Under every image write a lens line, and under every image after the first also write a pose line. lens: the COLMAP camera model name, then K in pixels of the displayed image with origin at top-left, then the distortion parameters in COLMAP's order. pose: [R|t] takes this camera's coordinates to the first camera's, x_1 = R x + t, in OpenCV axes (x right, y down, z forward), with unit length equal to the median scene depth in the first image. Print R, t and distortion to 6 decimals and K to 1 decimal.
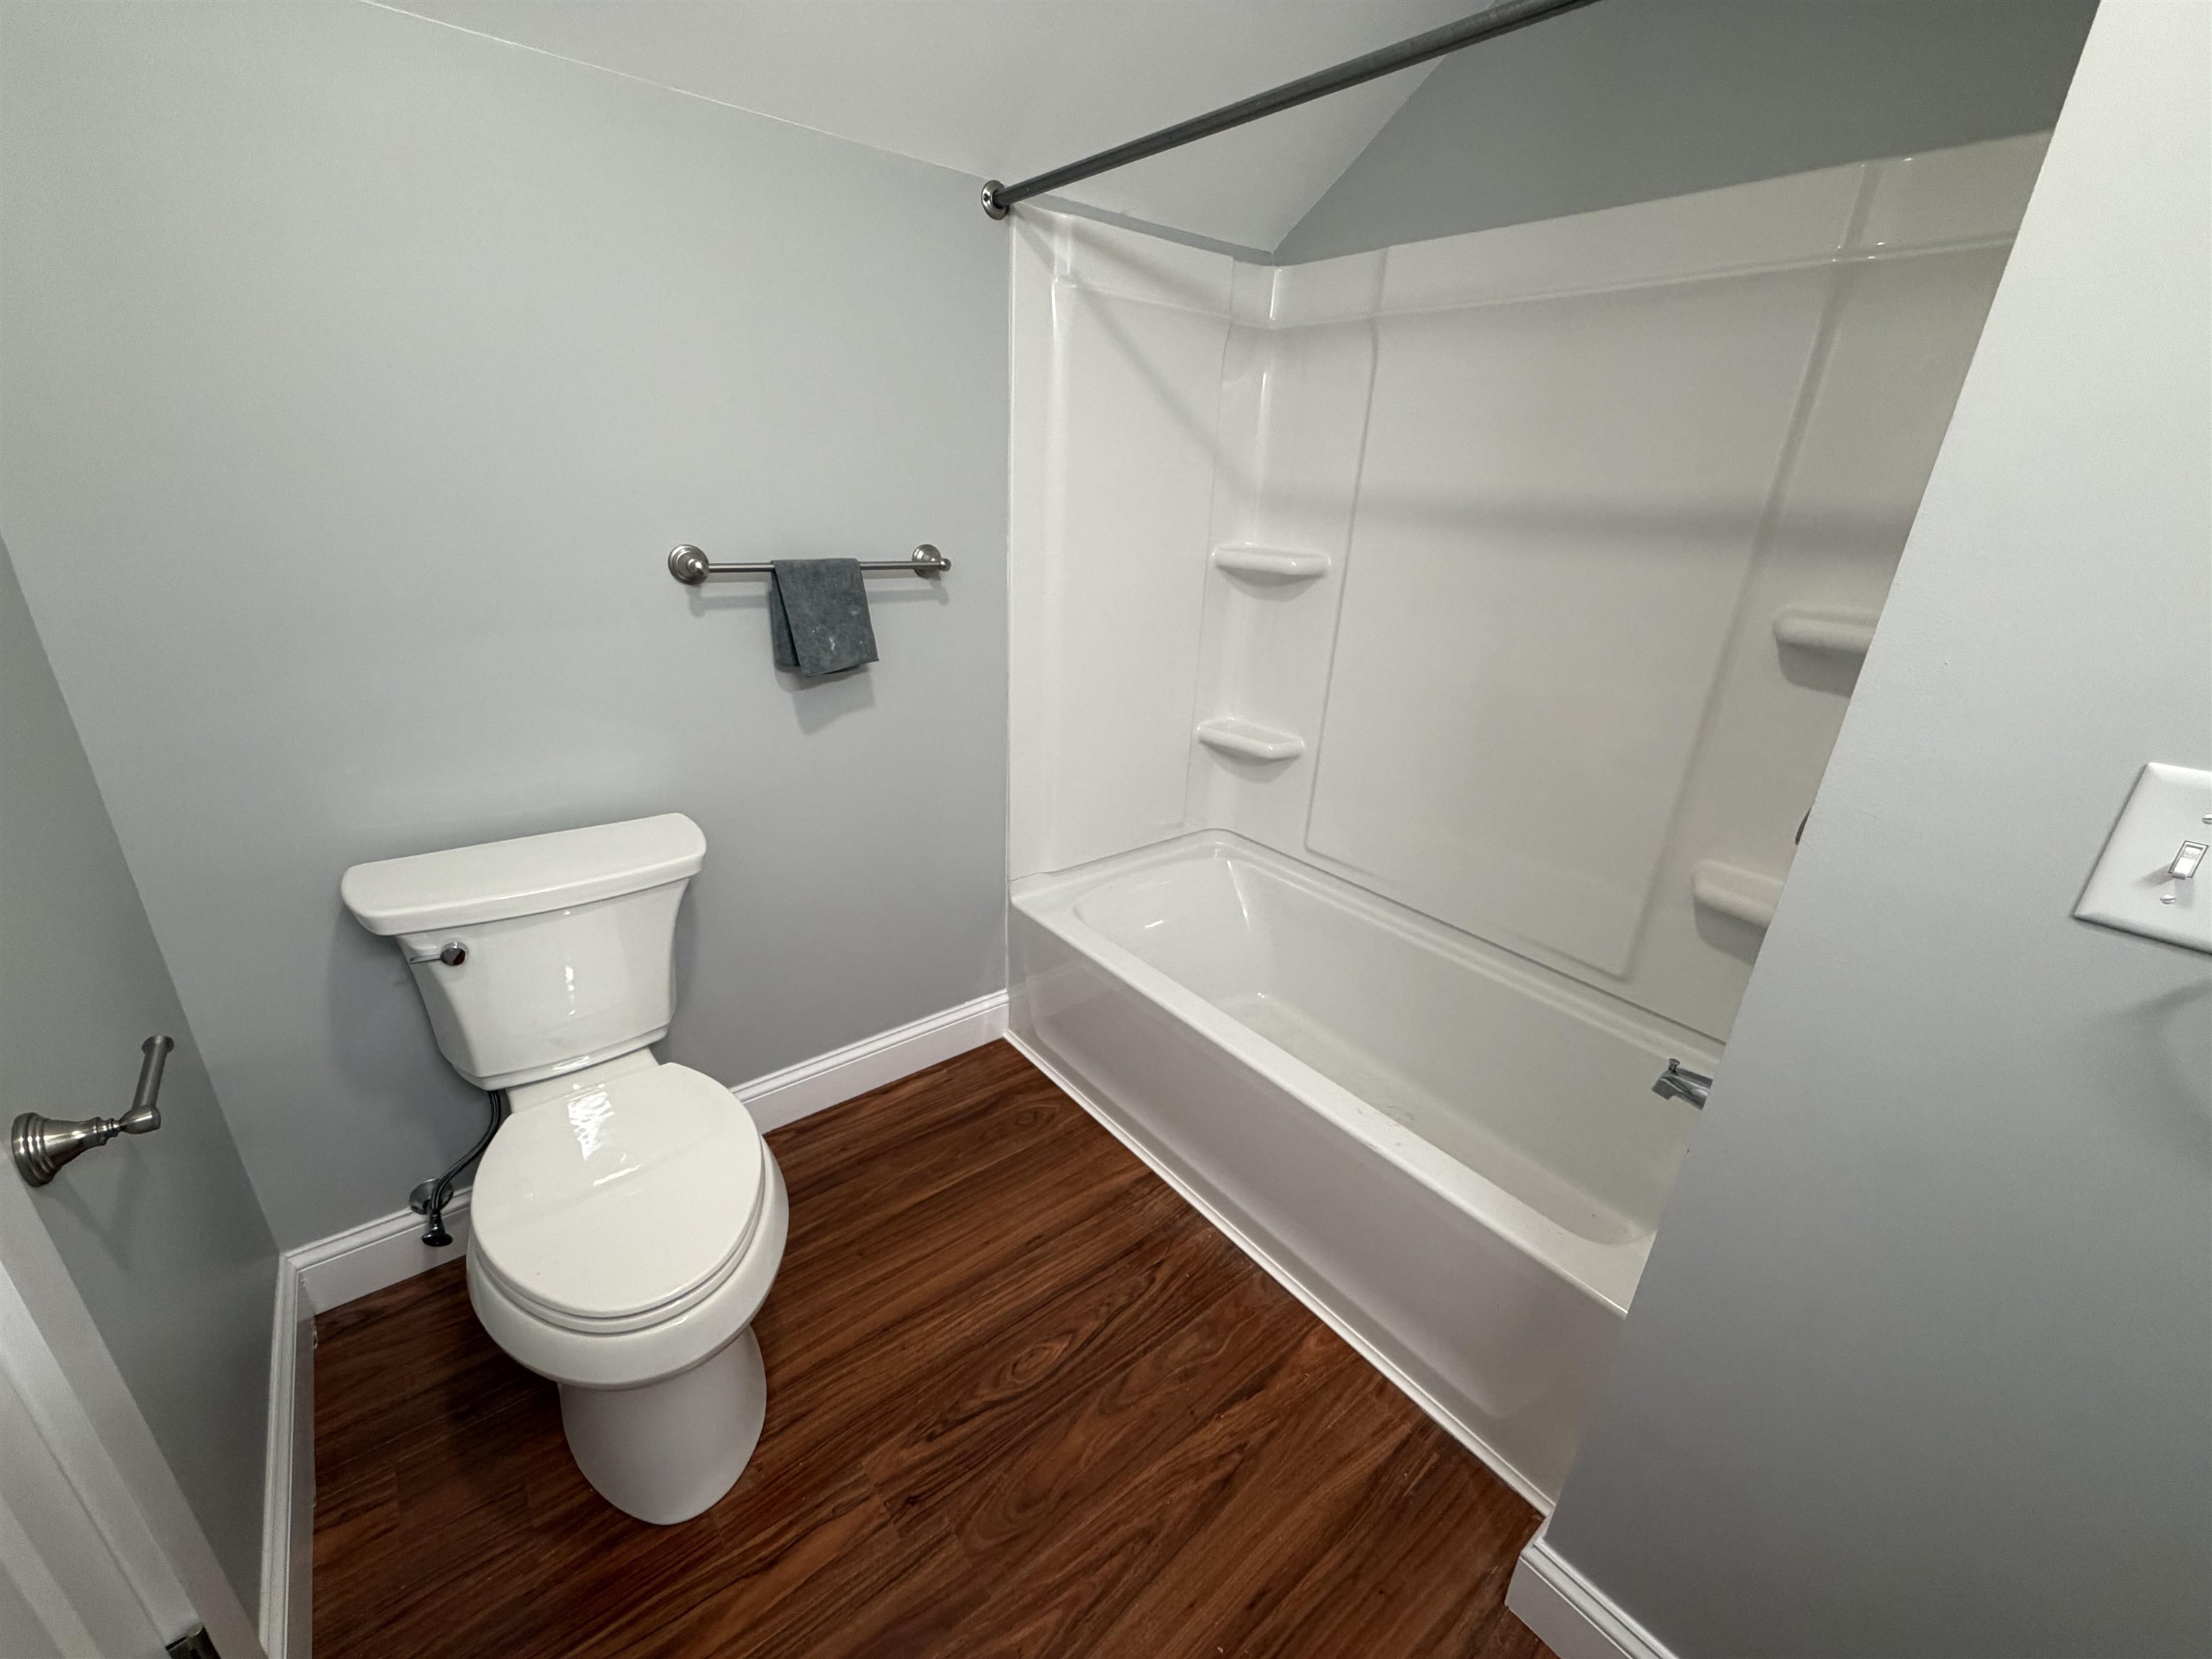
lens RADIAL K [[884.9, 0, 1119.6], [0, 884.9, 842.6], [0, 0, 1]] dist [-0.001273, -0.000110]
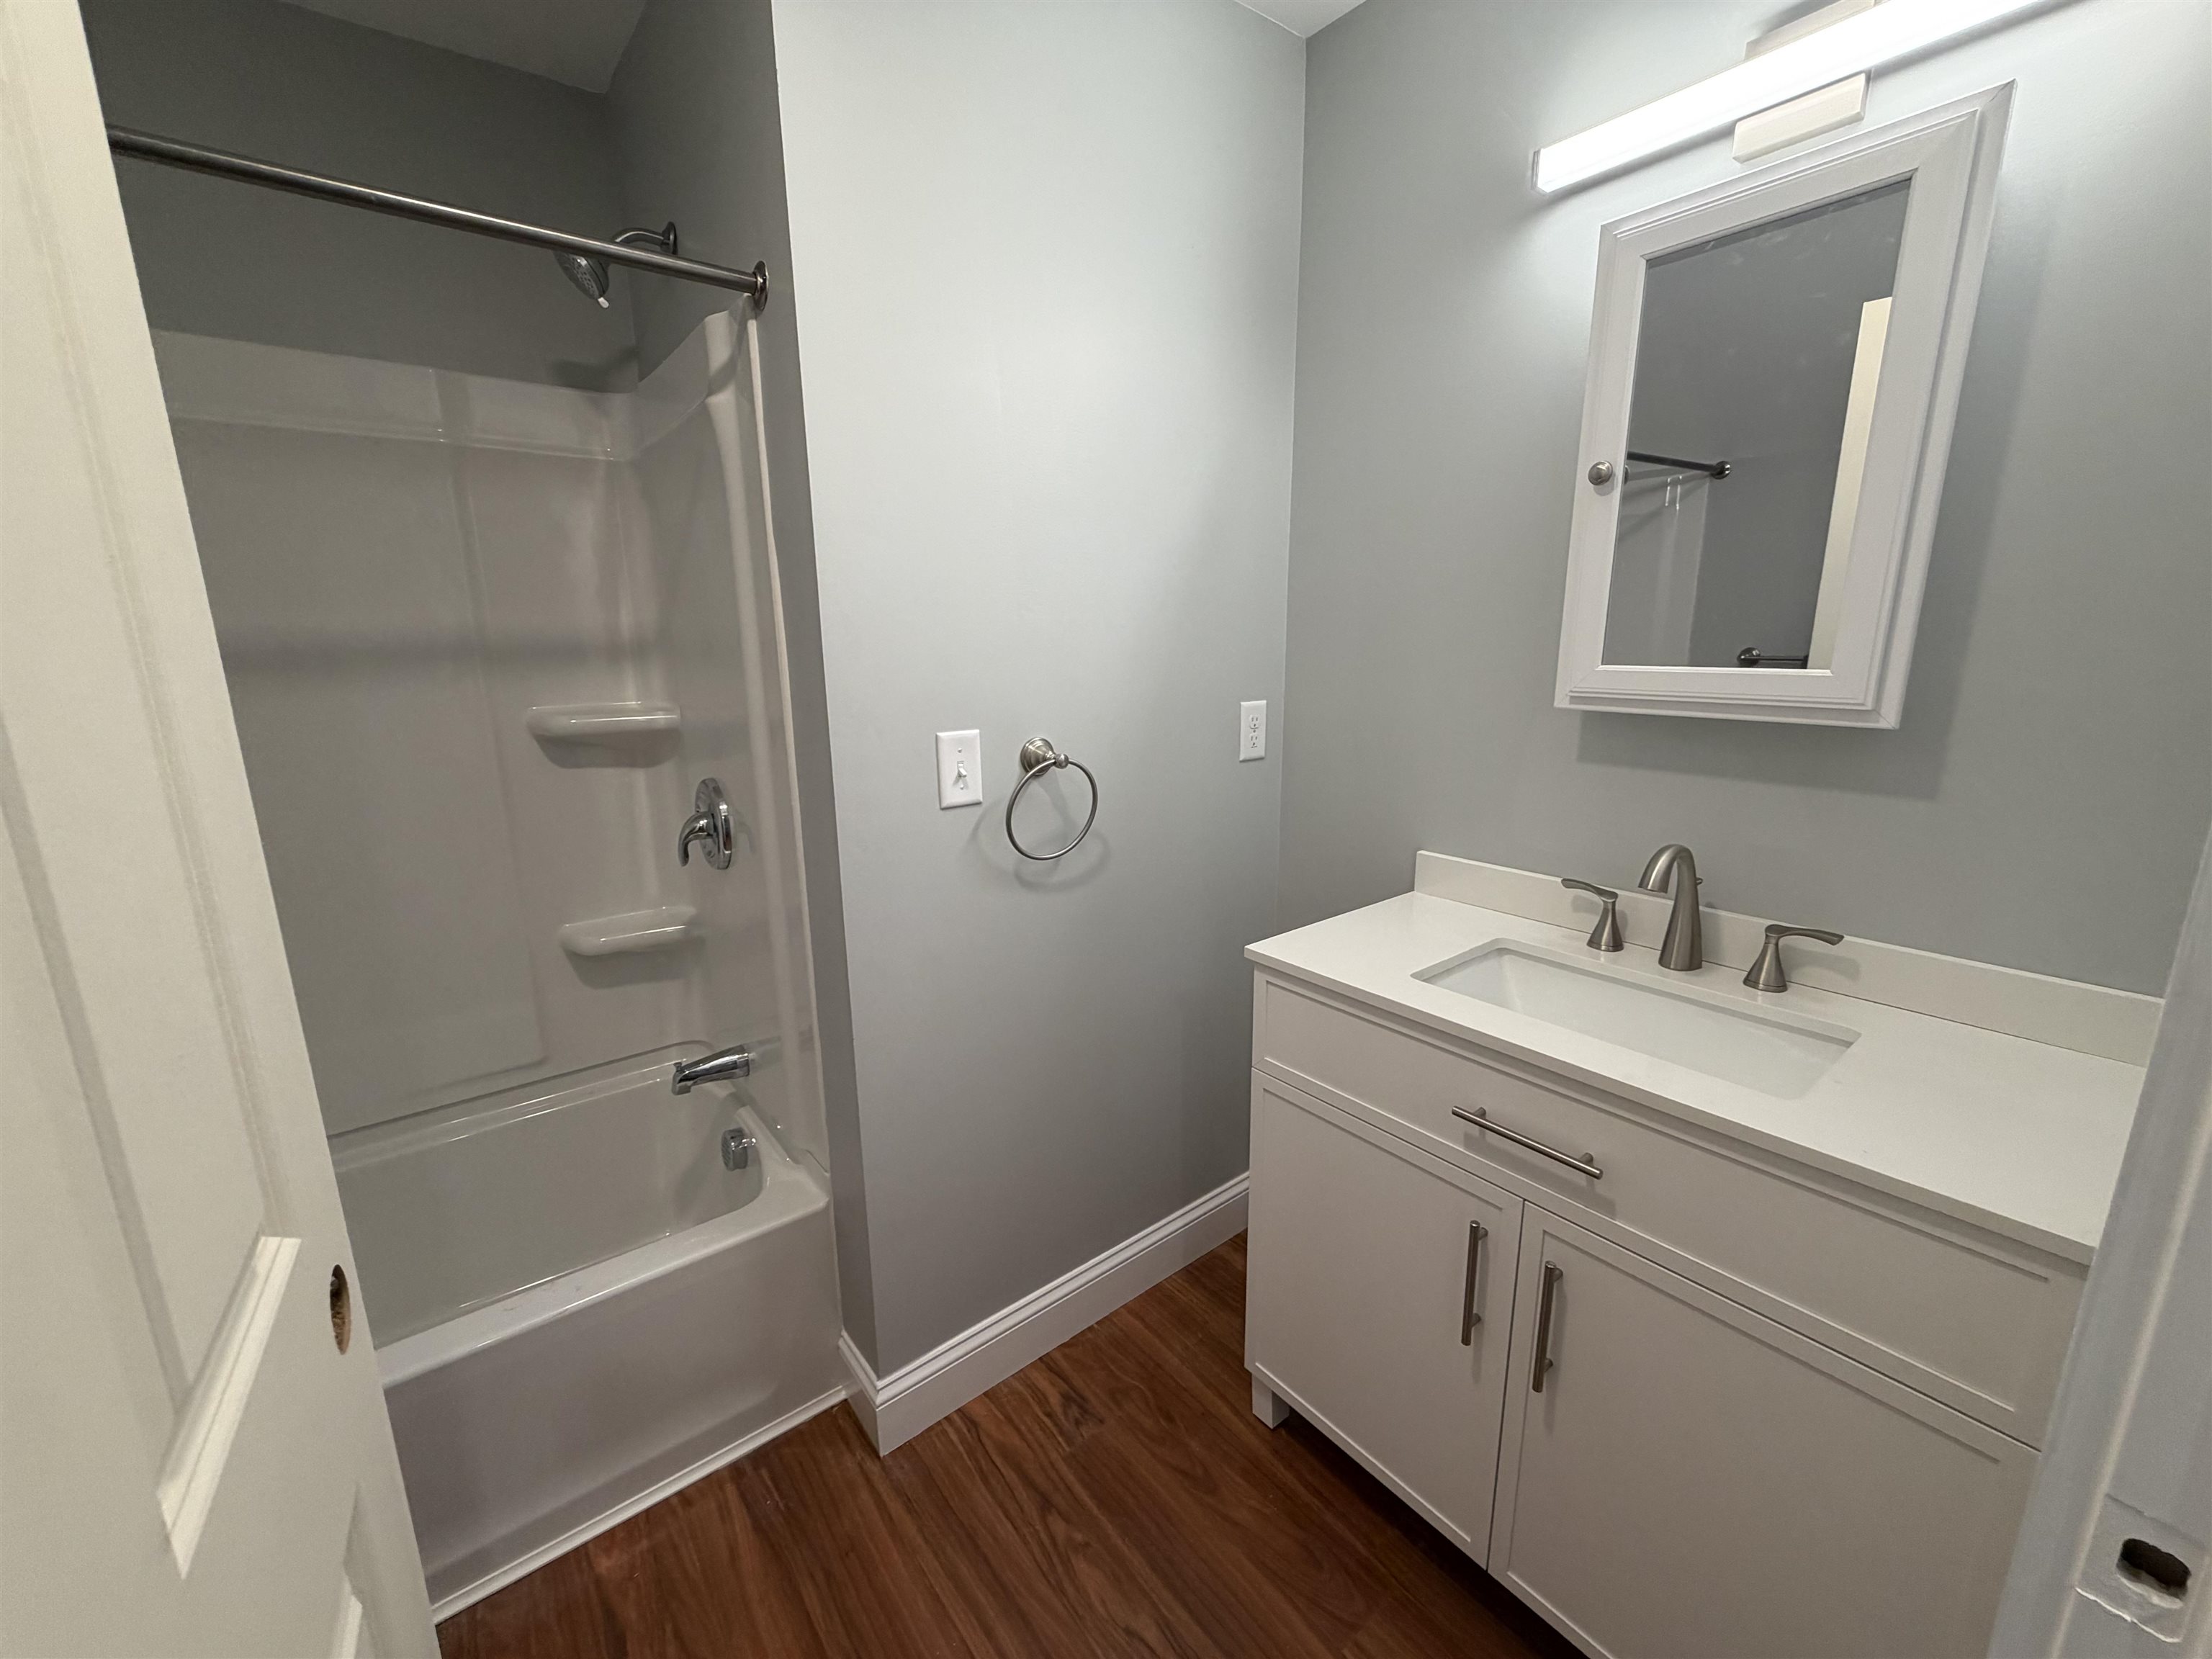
lens RADIAL K [[884.9, 0, 1113.5], [0, 884.9, 834.9], [0, 0, 1]] dist [-0.001273, -0.000110]
pose [[-0.002166, -0.264318, 0.964433, -0.489470], [0.383331, 0.890543, 0.244929, -0.108739], [-0.923609, 0.370227, 0.099392, 0.199683]]
